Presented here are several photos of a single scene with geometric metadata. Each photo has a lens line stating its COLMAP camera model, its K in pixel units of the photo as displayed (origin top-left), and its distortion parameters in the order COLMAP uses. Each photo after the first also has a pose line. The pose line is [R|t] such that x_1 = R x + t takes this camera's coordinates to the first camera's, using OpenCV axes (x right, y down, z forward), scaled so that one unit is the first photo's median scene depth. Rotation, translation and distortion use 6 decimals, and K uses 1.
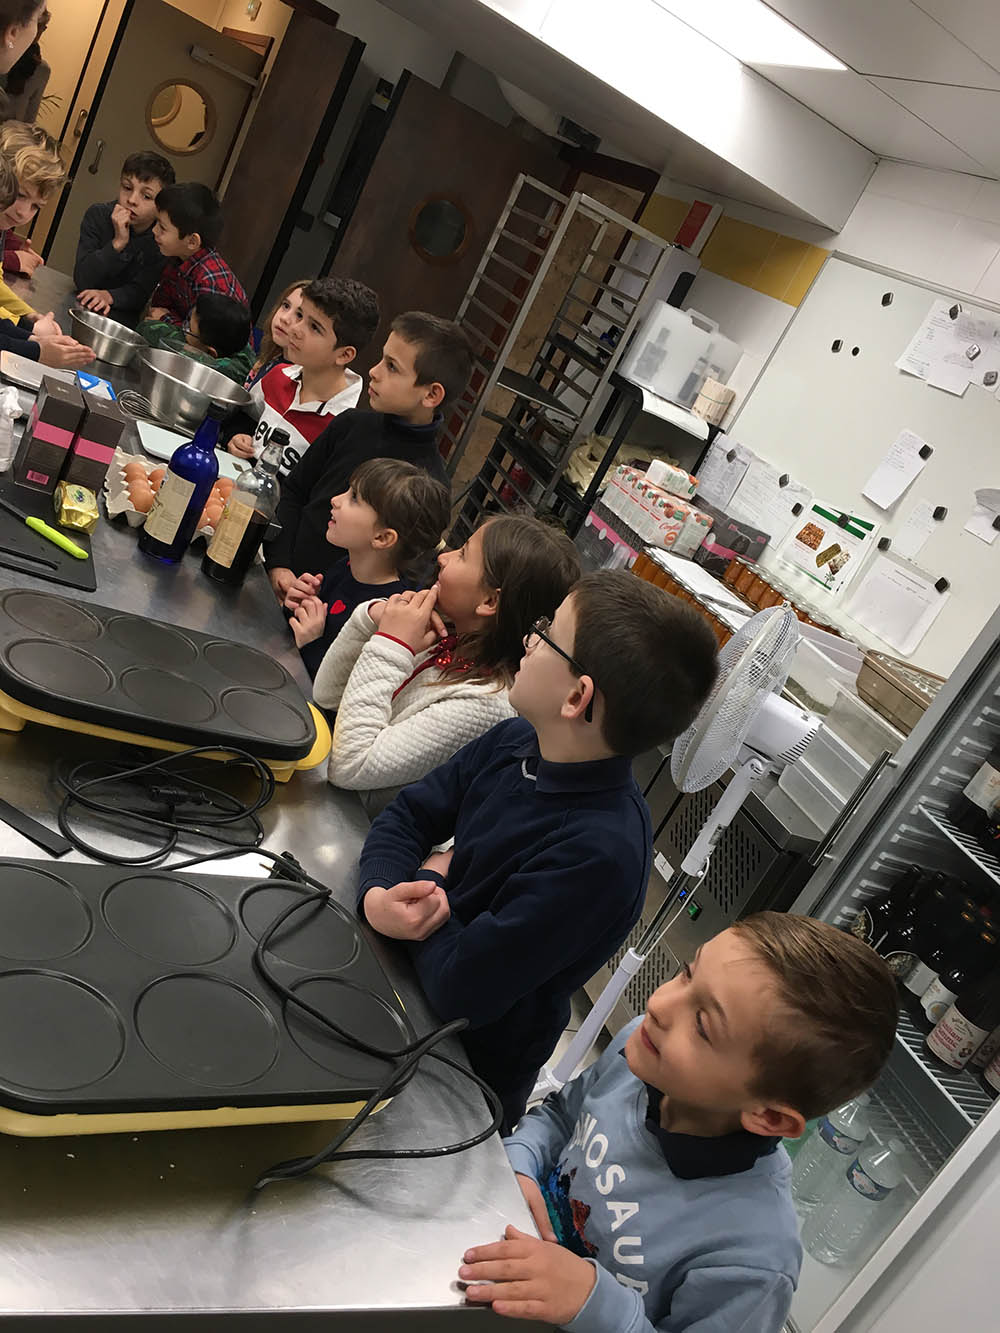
lens RADIAL K [[1140.1, 0, 500.0], [0, 1140.1, 666.5], [0, 0, 1]] dist [0.067732, -0.107224]
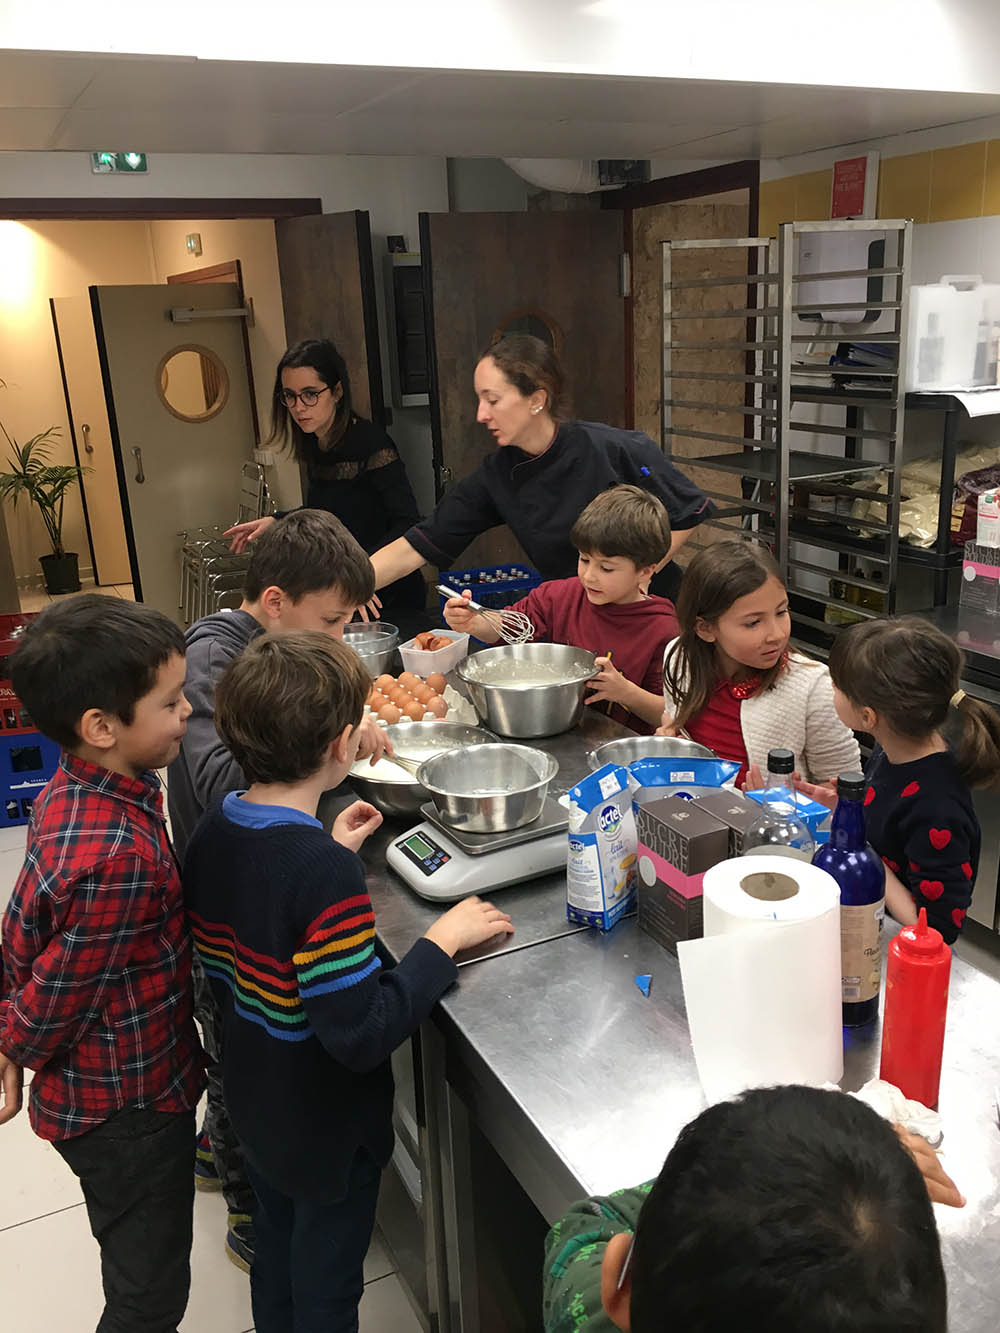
lens RADIAL K [[1140.1, 0, 500.0], [0, 1140.1, 666.5], [0, 0, 1]] dist [0.067732, -0.107224]
pose [[0.871624, -0.482691, -0.085335, -0.156243], [0.478626, 0.875658, -0.064342, -0.165096], [0.105781, 0.015239, 0.994273, 0.176308]]
